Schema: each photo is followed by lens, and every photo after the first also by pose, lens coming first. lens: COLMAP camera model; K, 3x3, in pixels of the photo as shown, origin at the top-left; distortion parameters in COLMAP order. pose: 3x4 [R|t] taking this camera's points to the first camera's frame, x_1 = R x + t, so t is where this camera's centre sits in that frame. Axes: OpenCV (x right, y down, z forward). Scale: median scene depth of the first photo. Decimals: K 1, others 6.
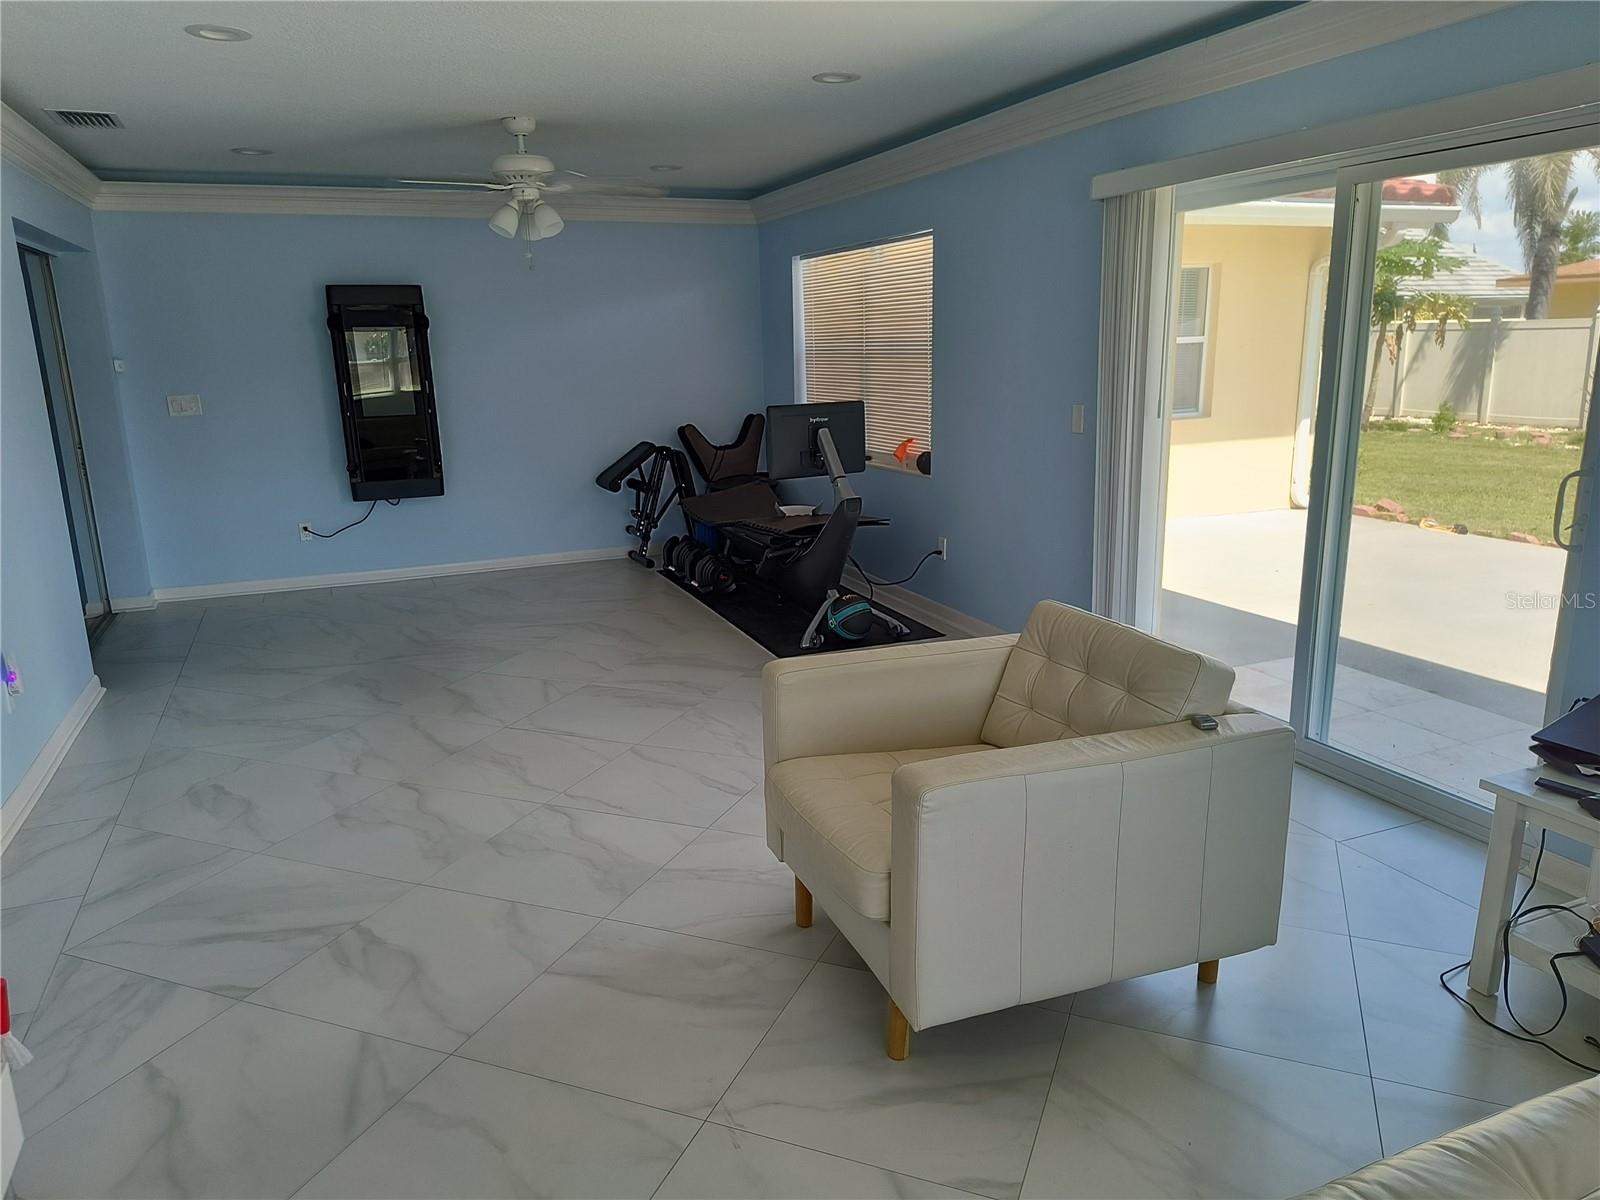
lens RADIAL K [[1105.5, 0, 804.1], [0, 1105.5, 593.3], [0, 0, 1]] dist [-0.003273, -0.001329]
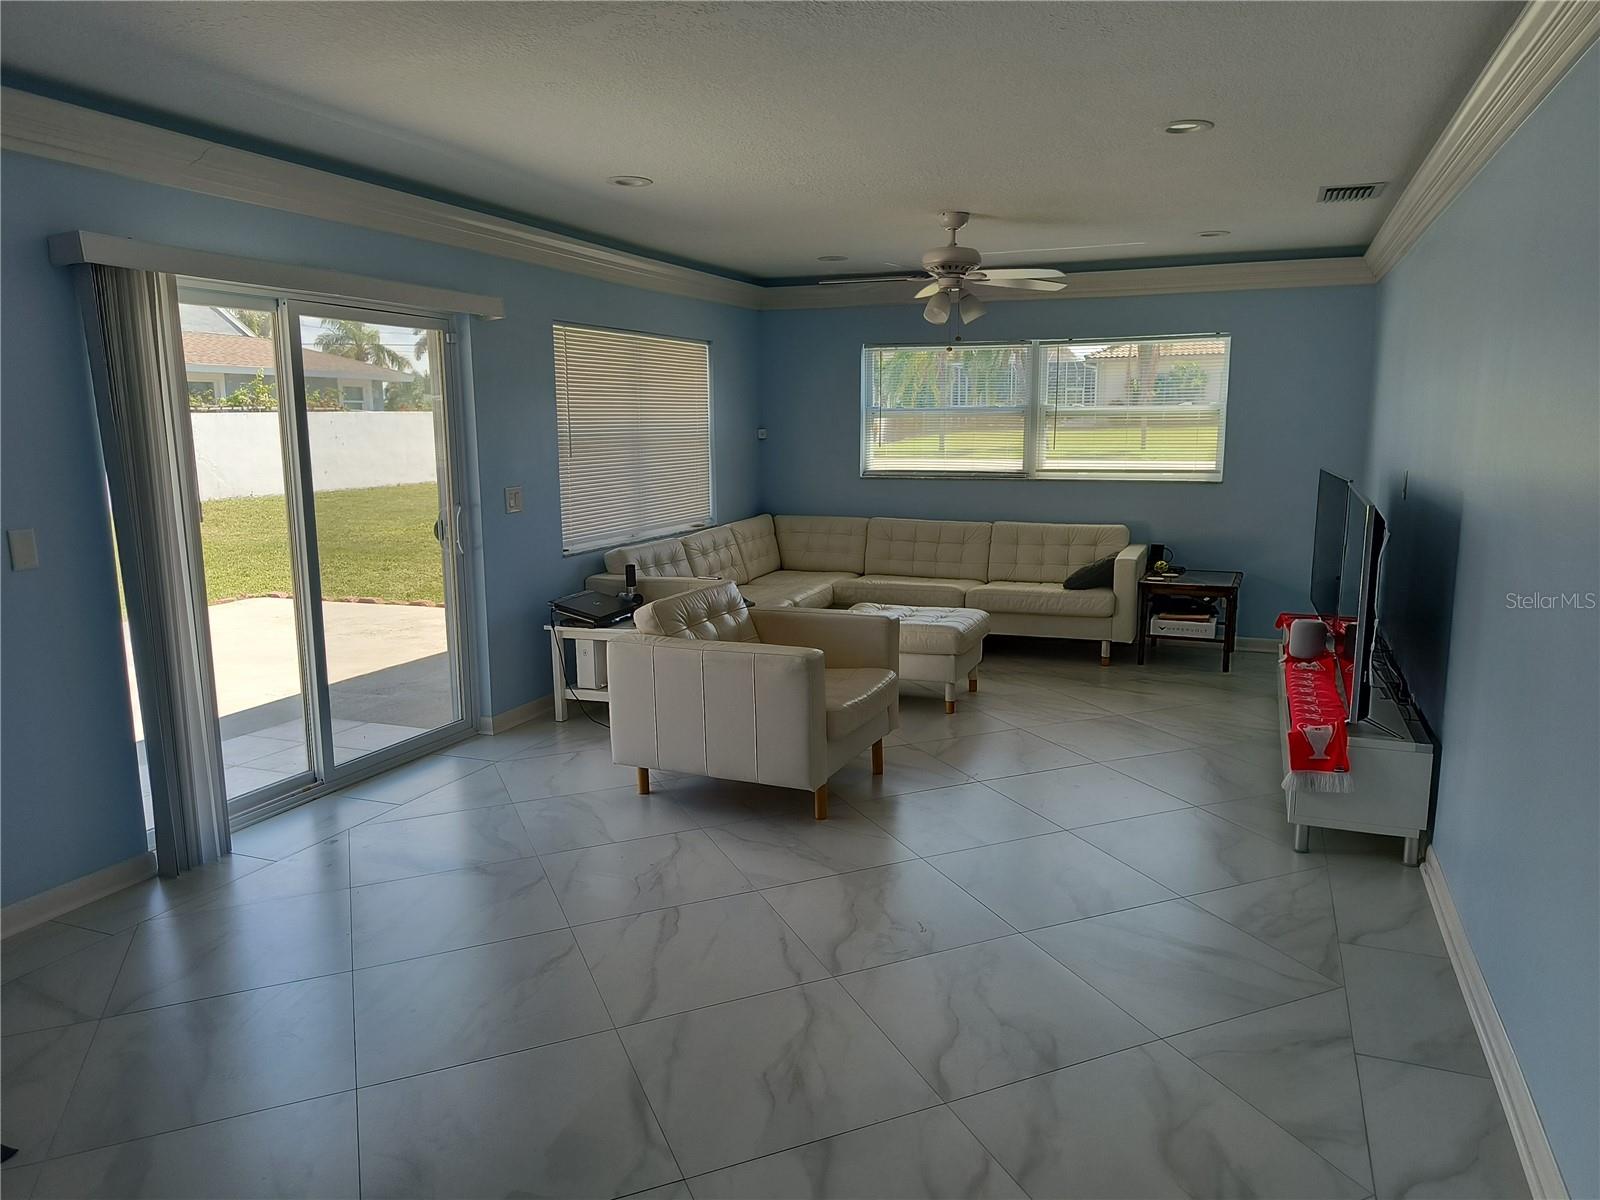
lens RADIAL K [[1105.5, 0, 804.1], [0, 1105.5, 593.3], [0, 0, 1]] dist [-0.003273, -0.001329]
pose [[-0.697353, -0.091716, 0.710835, -0.790061], [0.176764, 0.939135, 0.294584, -0.332859], [-0.694588, 0.331079, -0.638697, 1.463504]]
